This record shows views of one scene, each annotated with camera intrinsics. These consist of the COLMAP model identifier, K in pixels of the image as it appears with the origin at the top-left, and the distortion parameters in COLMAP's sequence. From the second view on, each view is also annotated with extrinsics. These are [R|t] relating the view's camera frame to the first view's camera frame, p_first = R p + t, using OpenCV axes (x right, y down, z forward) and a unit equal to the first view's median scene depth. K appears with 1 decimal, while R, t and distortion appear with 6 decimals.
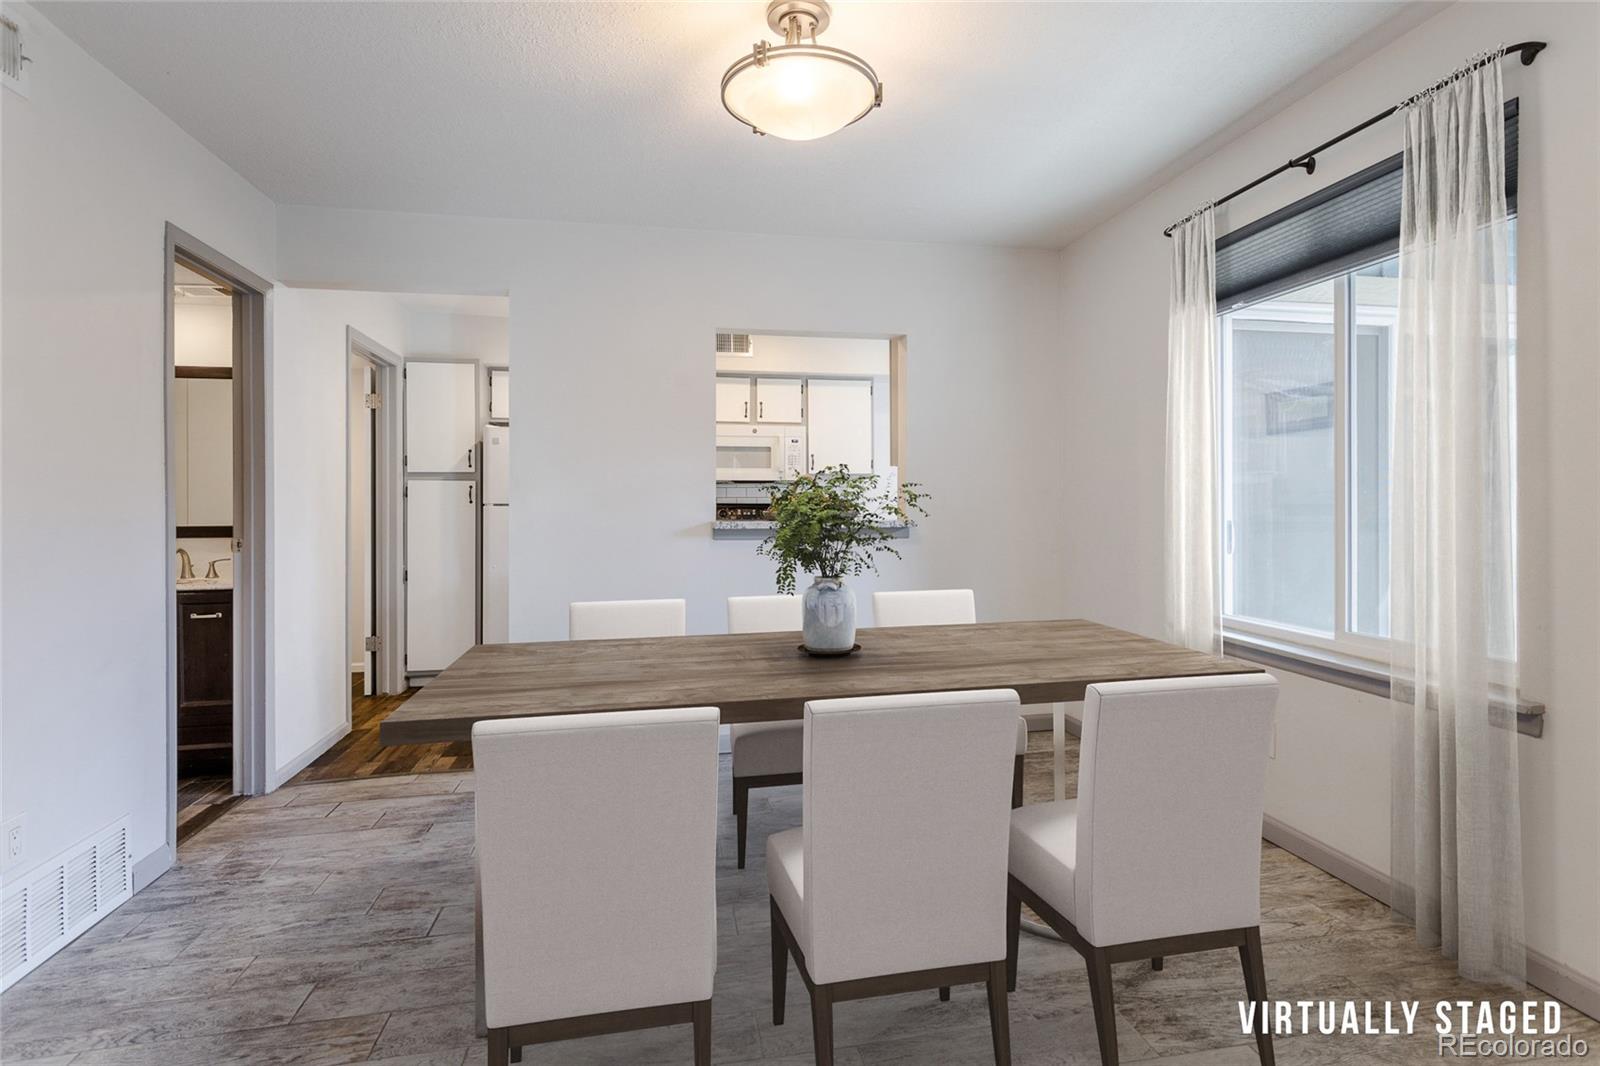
lens RADIAL K [[776.0, 0, 803.7], [0, 776.0, 504.3], [0, 0, 1]] dist [0.002204, 0.001199]
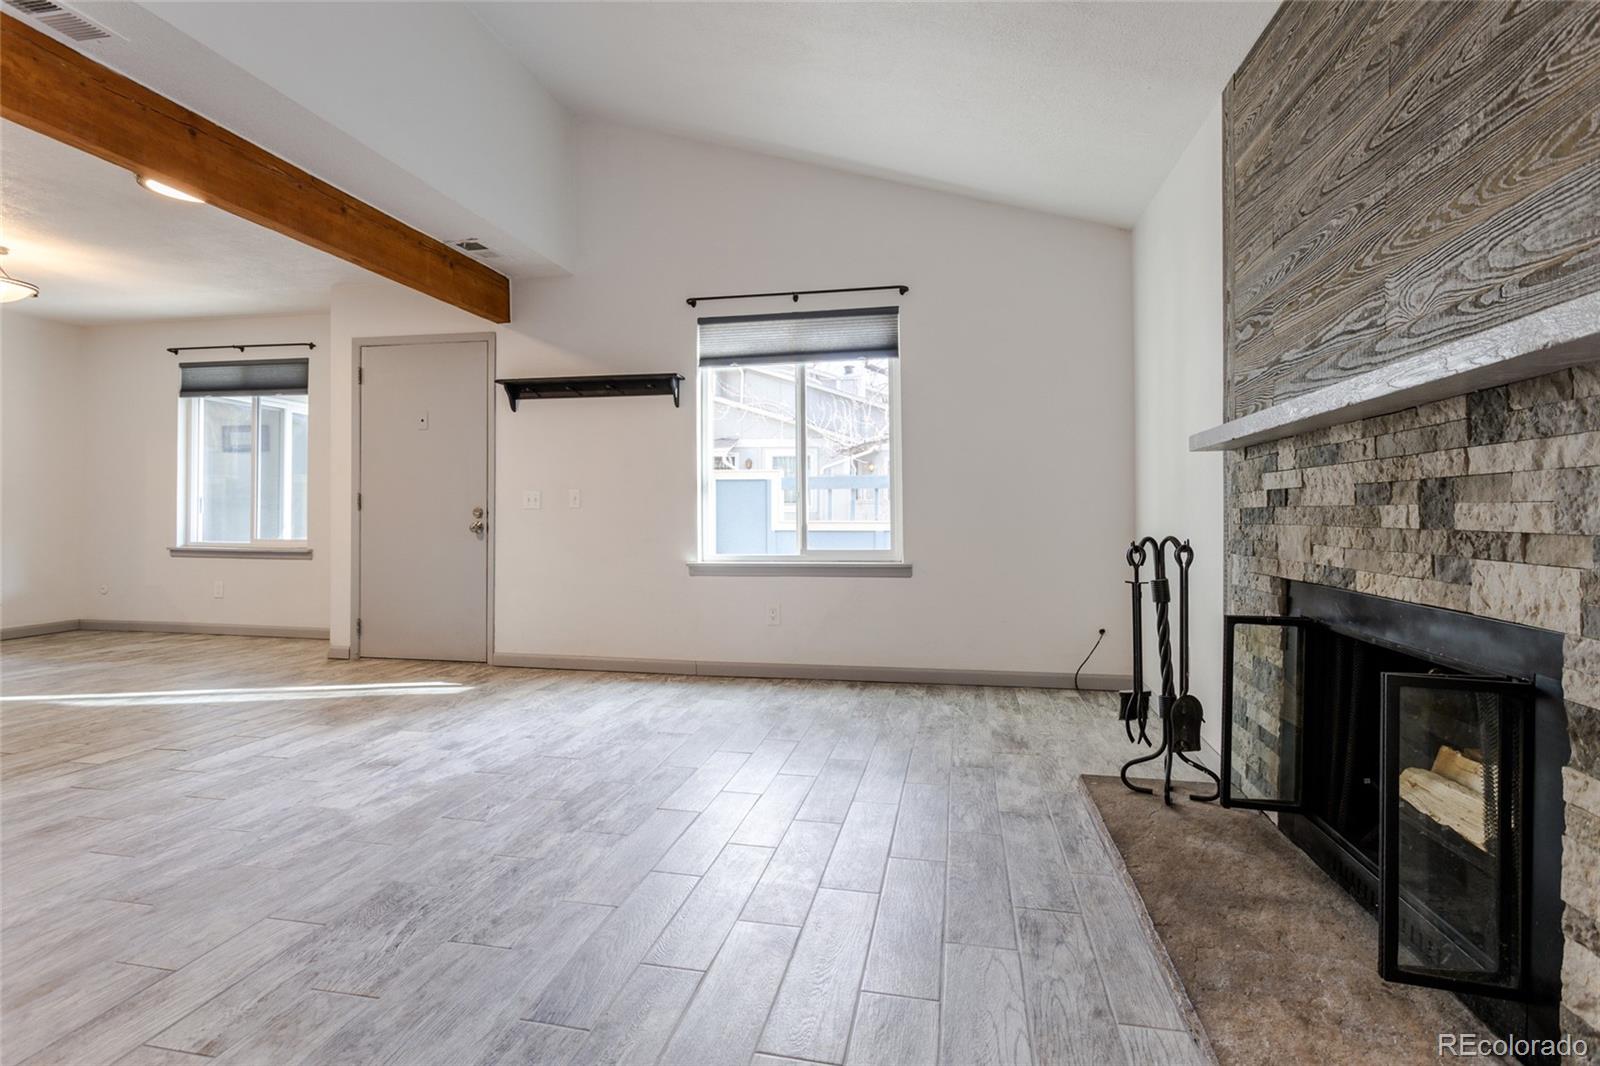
lens RADIAL K [[758.6, 0, 801.4], [0, 758.6, 508.7], [0, 0, 1]] dist [-0.000535, 0.000683]
pose [[0.379175, 0.012464, 0.925241, -0.458750], [-0.006541, 0.999920, -0.010790, 0.043688], [-0.925302, -0.001961, 0.379226, -0.799301]]
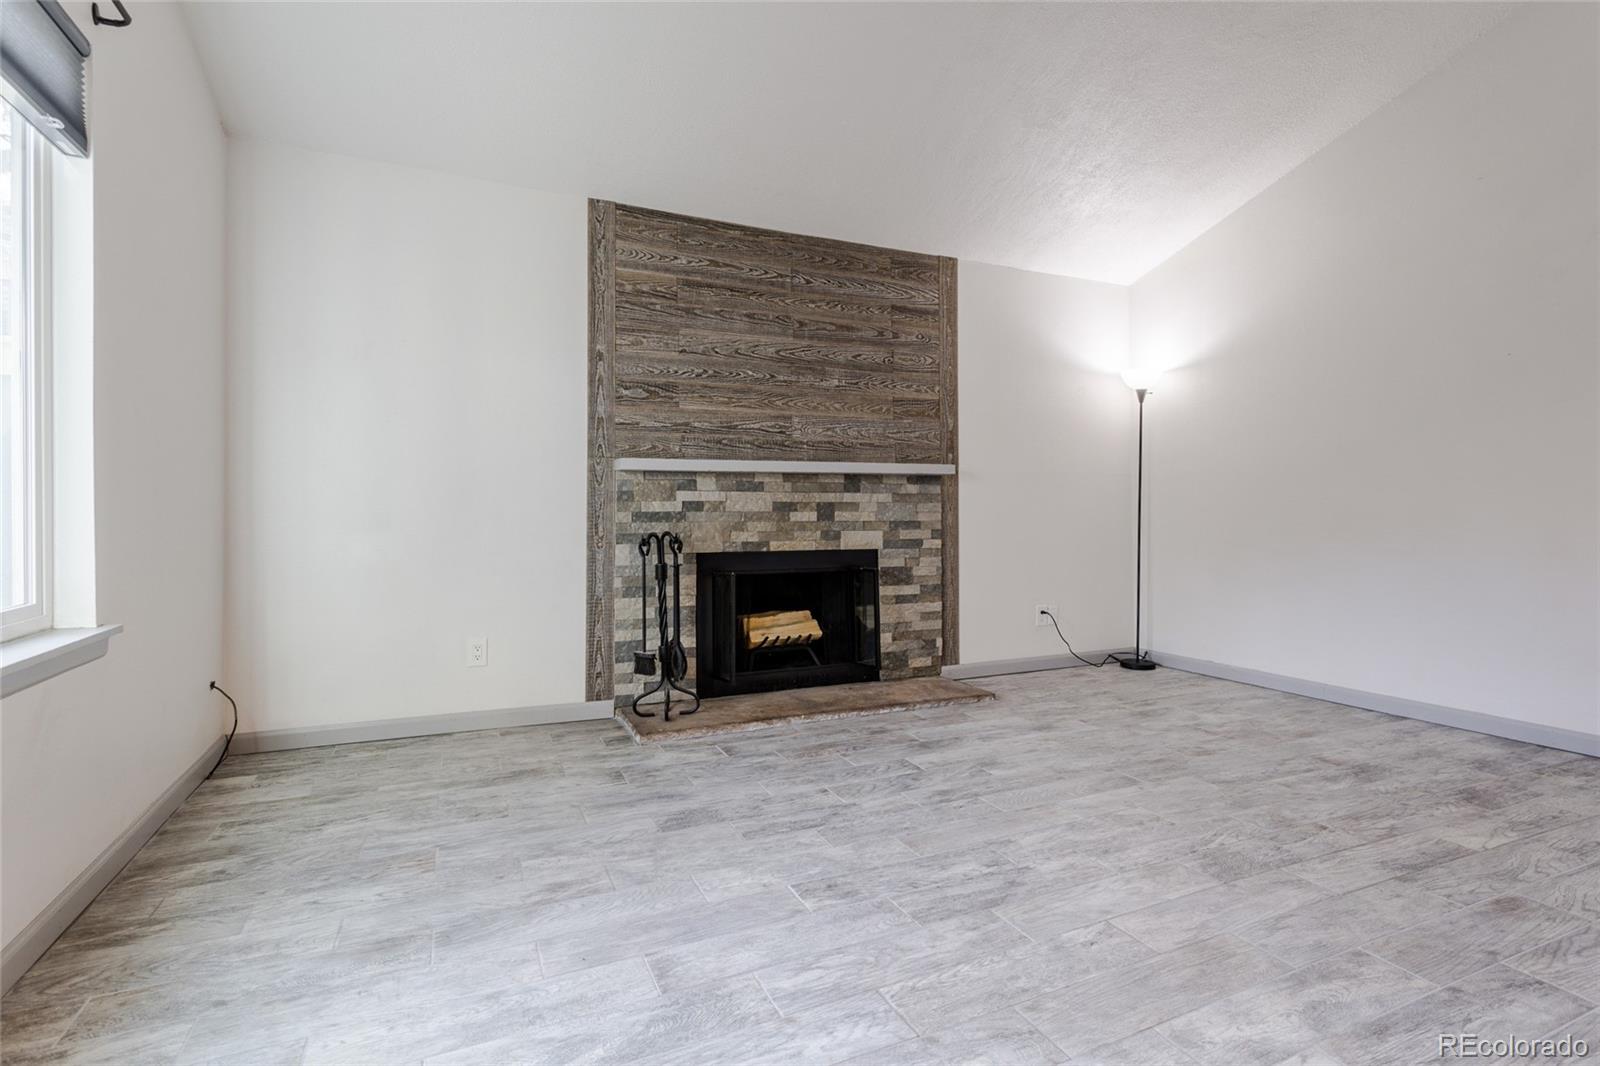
lens RADIAL K [[776.0, 0, 803.7], [0, 776.0, 504.3], [0, 0, 1]] dist [0.002204, 0.001199]
pose [[-0.973477, 0.004322, -0.228743, 0.148413], [0.008536, 0.999812, -0.017436, 0.043400], [0.228624, -0.018926, -0.973331, -0.086613]]
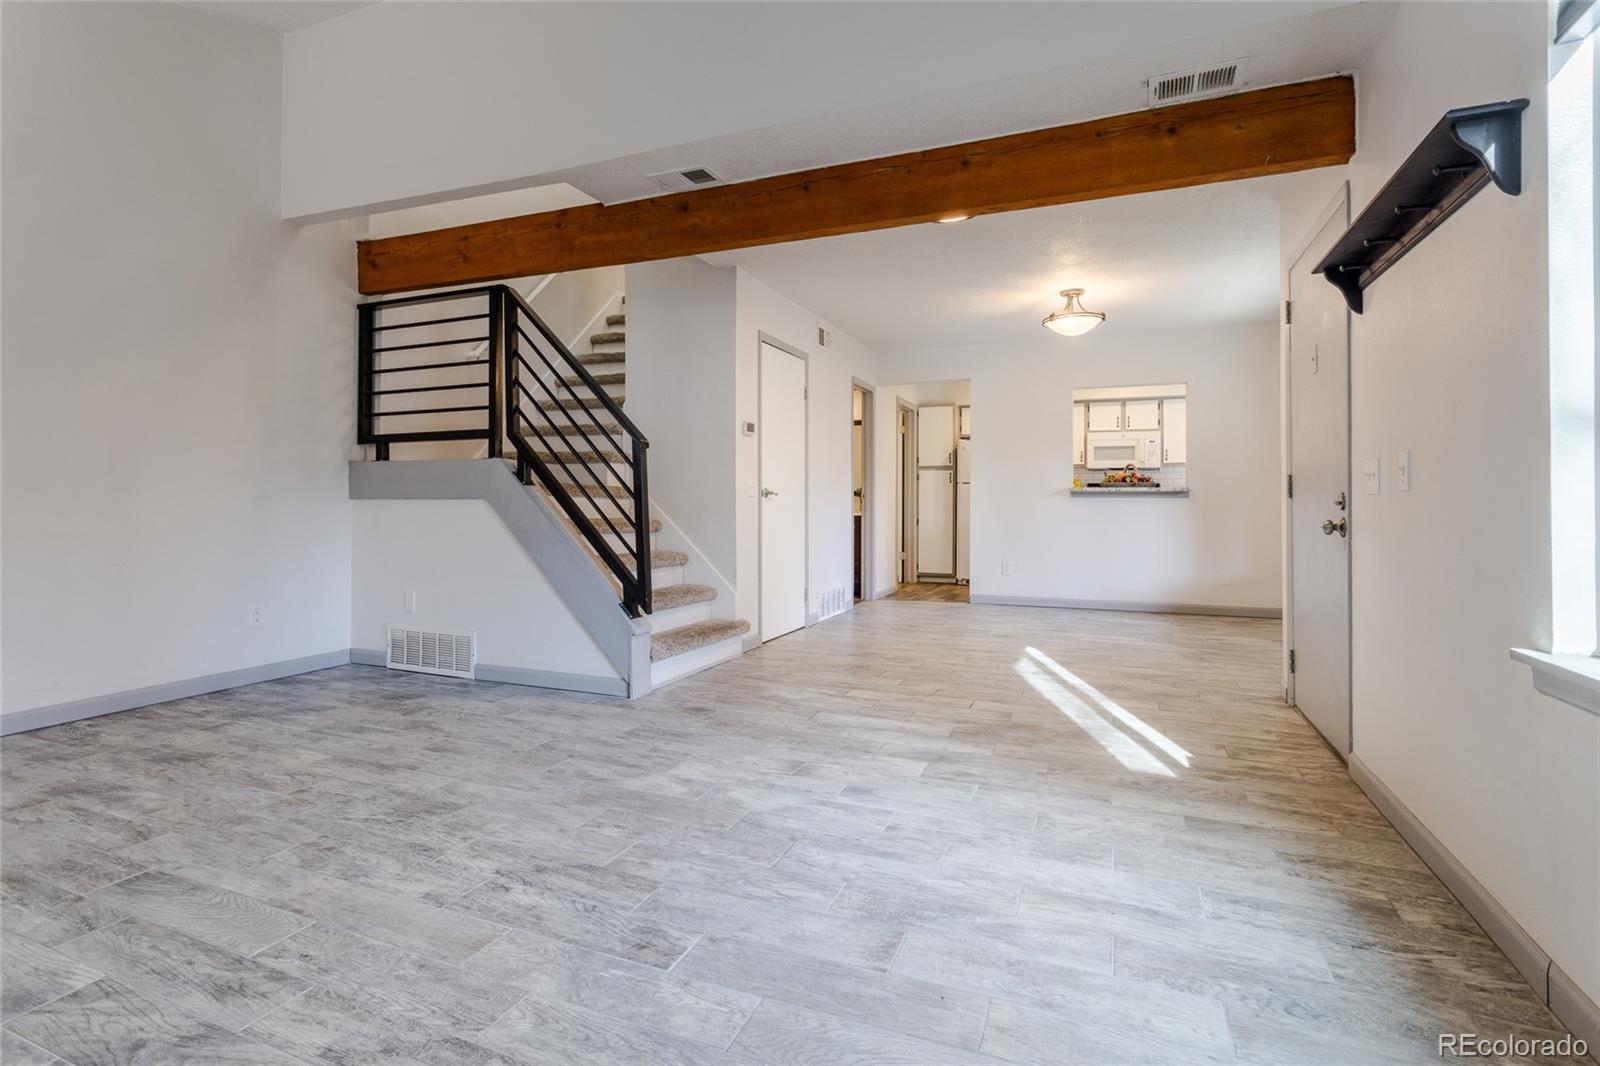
lens RADIAL K [[765.7, 0, 801.1], [0, 765.7, 489.8], [0, 0, 1]] dist [0.004078, 0.000894]
pose [[0.834488, -0.001483, -0.551024, 0.287436], [-0.006126, 0.999910, -0.011968, 0.041509], [0.550992, 0.013363, 0.834403, -0.740740]]
